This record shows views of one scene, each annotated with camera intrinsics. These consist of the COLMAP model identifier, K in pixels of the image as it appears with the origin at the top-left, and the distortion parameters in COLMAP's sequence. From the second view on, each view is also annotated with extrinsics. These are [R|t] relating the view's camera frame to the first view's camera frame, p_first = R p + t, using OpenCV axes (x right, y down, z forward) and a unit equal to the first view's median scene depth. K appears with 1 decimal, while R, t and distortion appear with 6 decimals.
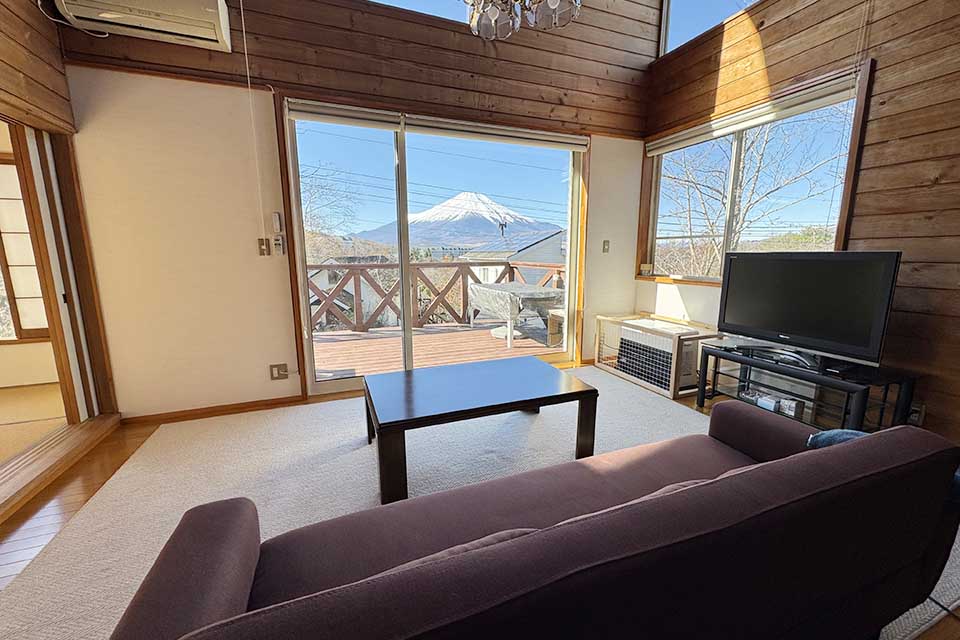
lens RADIAL K [[380.8, 0, 480.0], [0, 380.8, 320.0], [0, 0, 1]] dist [0.000000, 0.000212]
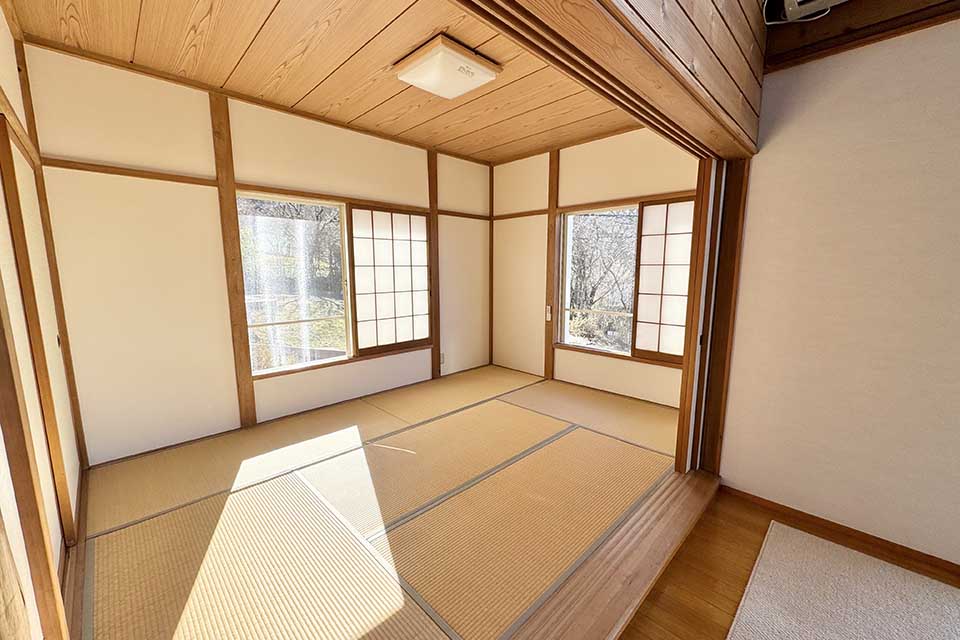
lens RADIAL K [[380.8, 0, 480.0], [0, 380.8, 320.0], [0, 0, 1]] dist [0.000000, 0.000212]
pose [[0.394404, 0.127190, -0.910093, -0.343313], [-0.159815, 0.984777, 0.068369, -0.060475], [0.904934, 0.118482, 0.408726, 0.098337]]
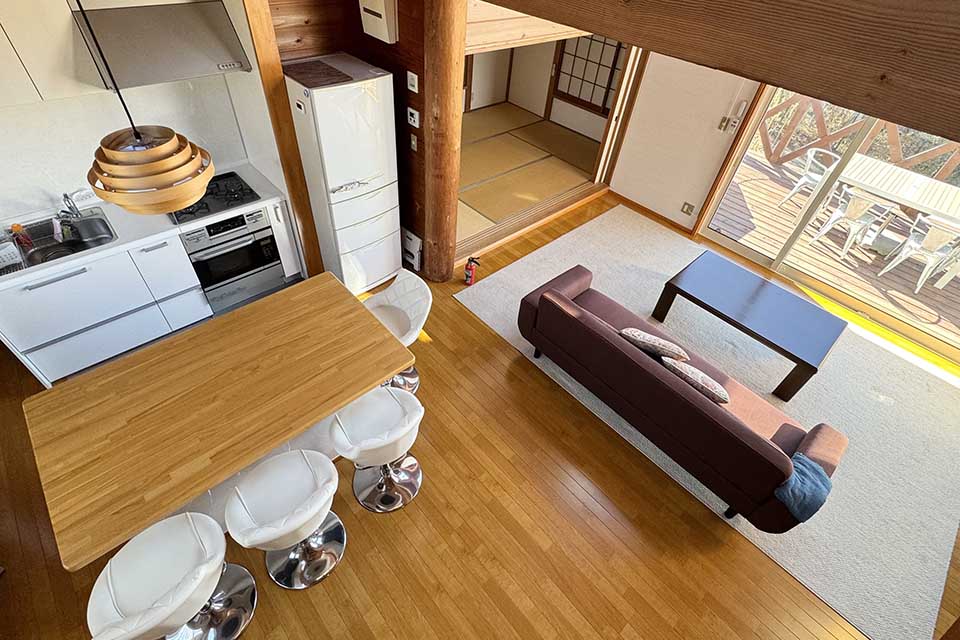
lens RADIAL K [[451.2, 0, 478.3], [0, 451.2, 292.0], [0, 0, 1]] dist [0.000412, 0.000103]
pose [[0.360160, 0.647782, -0.671315, 0.481800], [-0.239473, 0.759692, 0.604583, -0.419201], [0.901631, -0.056984, 0.428737, -0.415668]]
